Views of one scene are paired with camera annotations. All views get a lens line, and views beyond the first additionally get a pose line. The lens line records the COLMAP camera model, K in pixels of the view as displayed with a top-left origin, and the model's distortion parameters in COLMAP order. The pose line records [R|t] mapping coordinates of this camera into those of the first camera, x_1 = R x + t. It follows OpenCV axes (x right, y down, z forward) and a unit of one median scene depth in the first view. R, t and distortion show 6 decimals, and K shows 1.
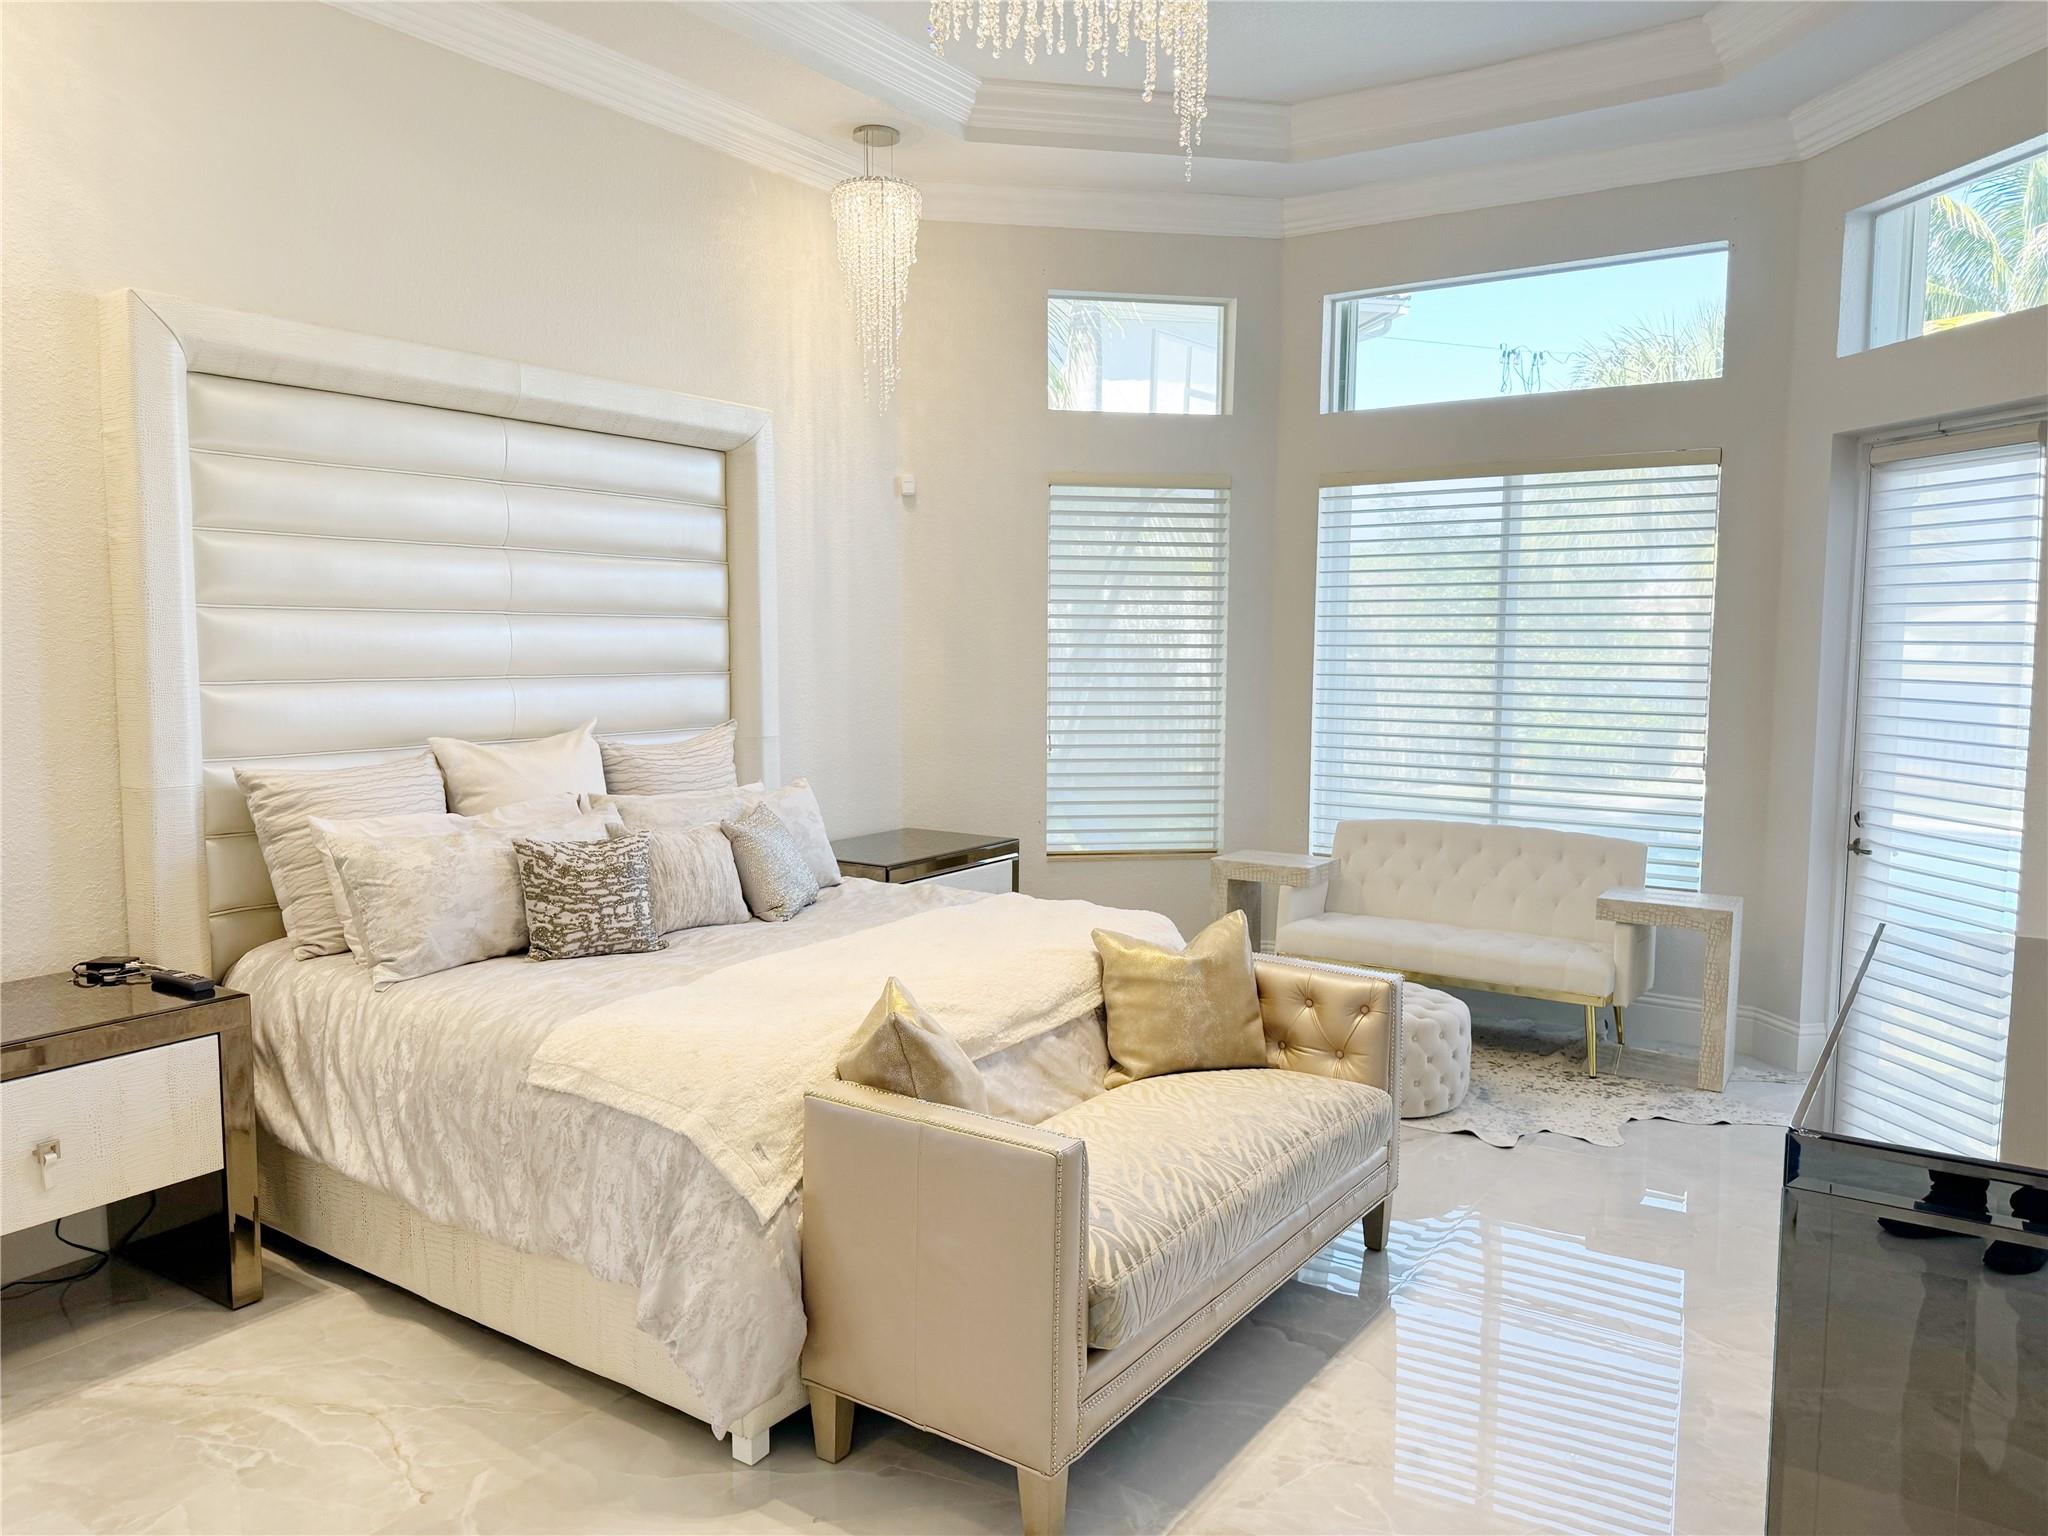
lens RADIAL K [[1433.2, 0, 1038.8], [0, 1433.2, 770.4], [0, 0, 1]] dist [0.072640, -0.082526]
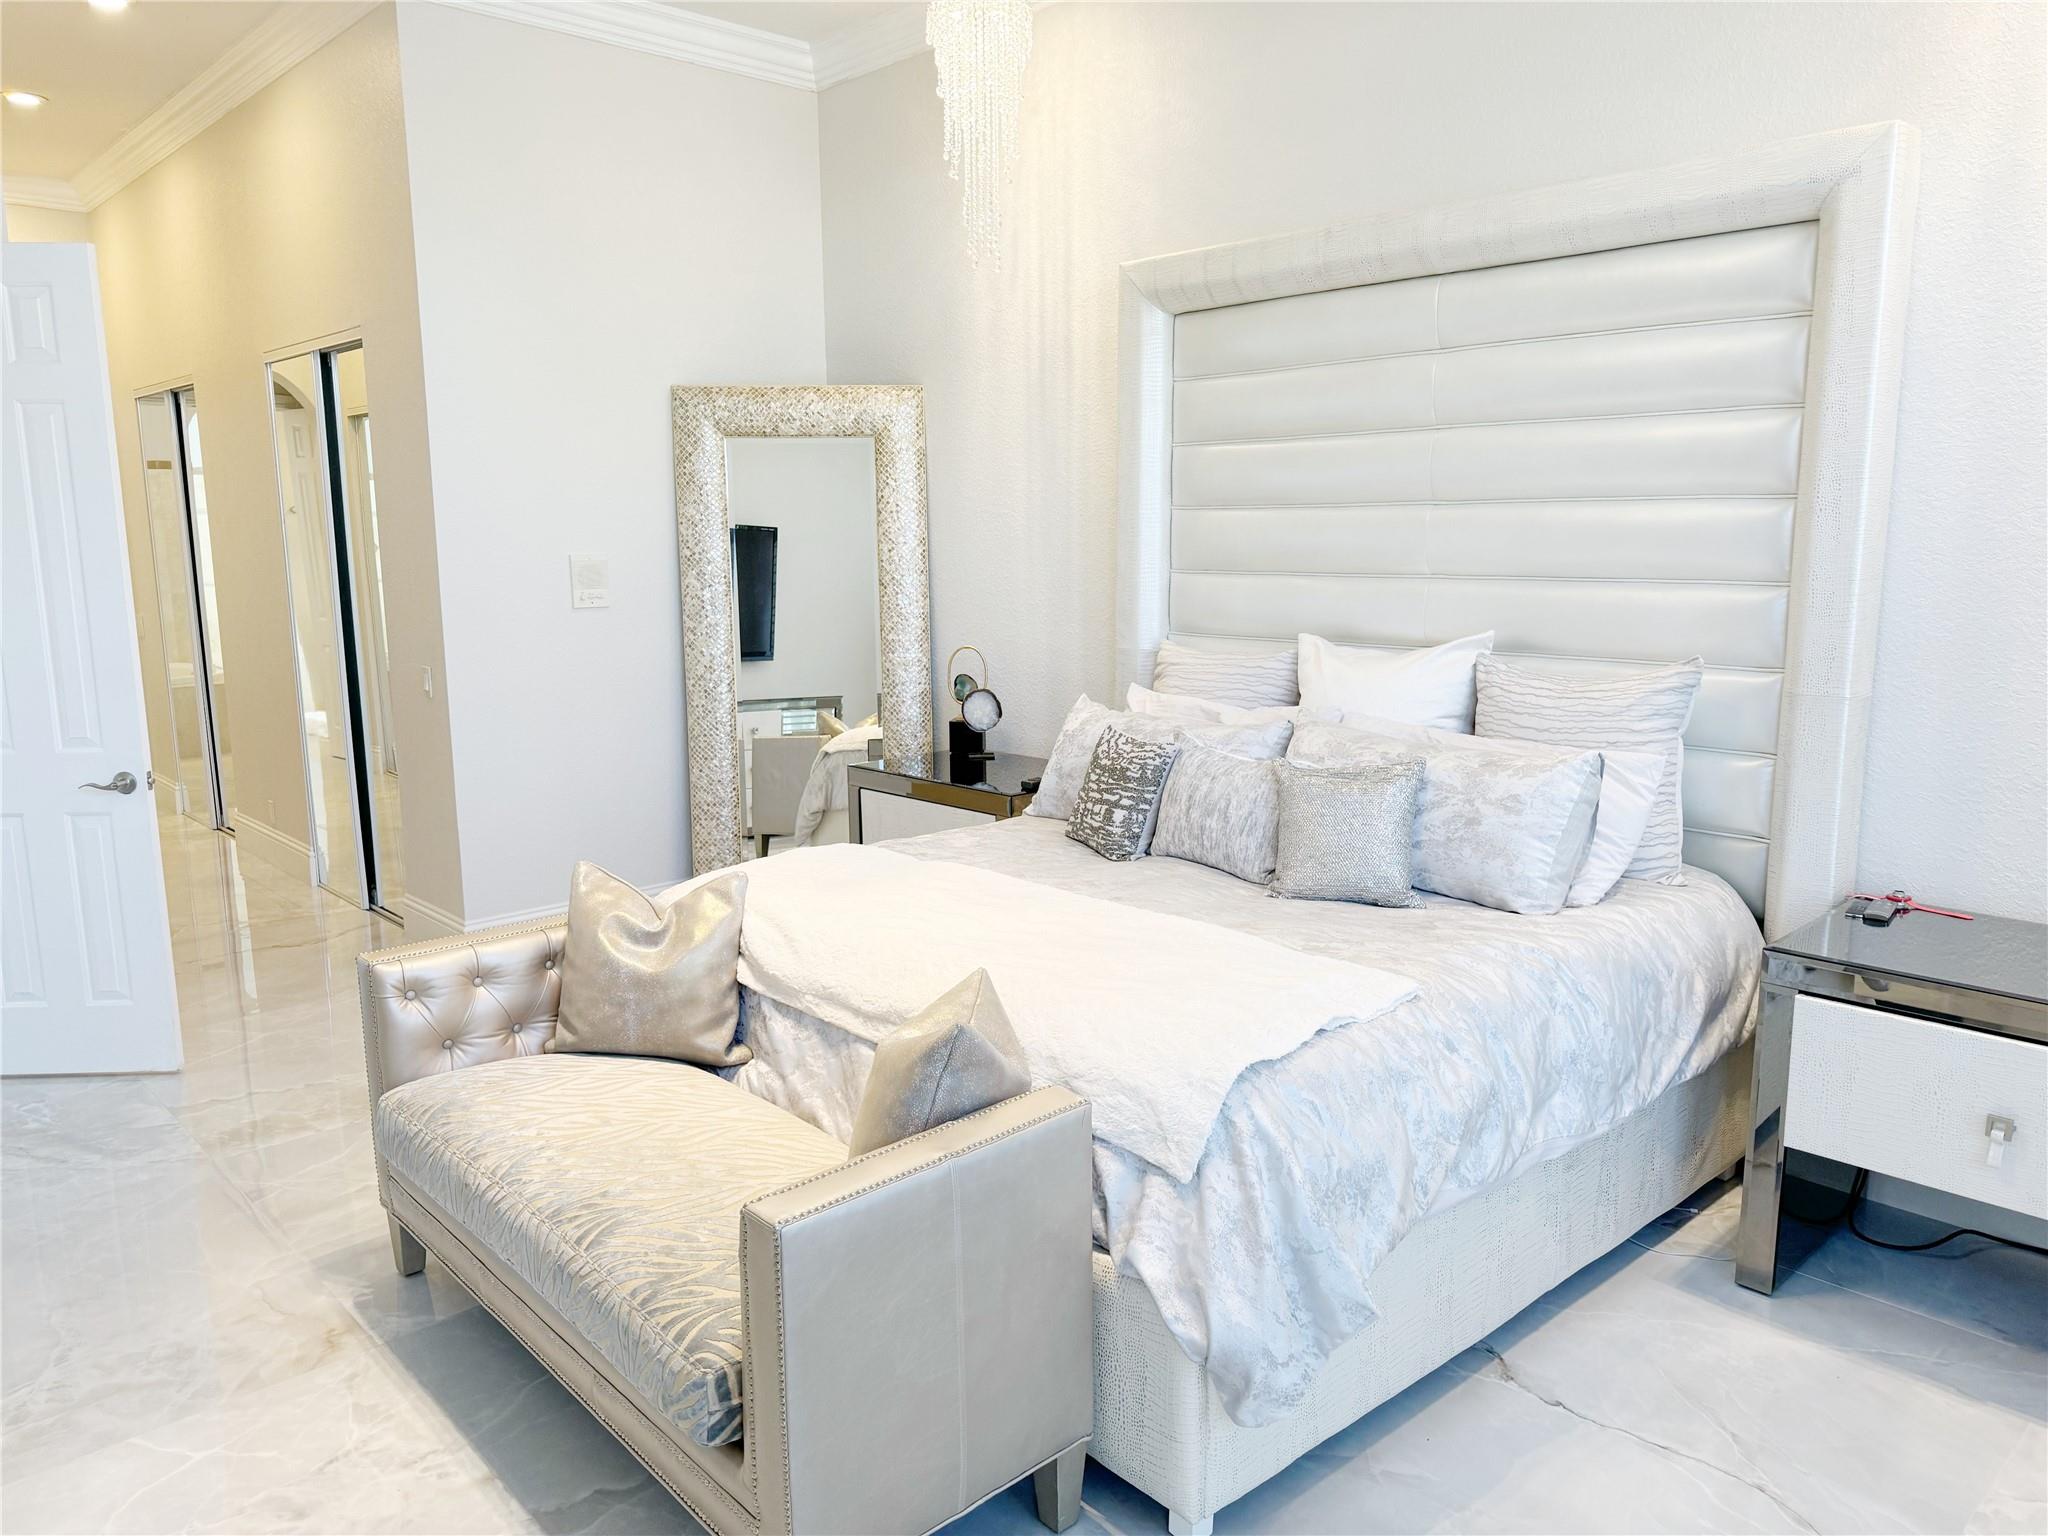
lens RADIAL K [[1433.2, 0, 1038.8], [0, 1433.2, 770.4], [0, 0, 1]] dist [0.072640, -0.082526]
pose [[-0.247598, 0.161475, -0.955312, 0.686584], [-0.072513, 0.980160, 0.184469, -0.114029], [0.966146, 0.114947, -0.230976, 1.195493]]
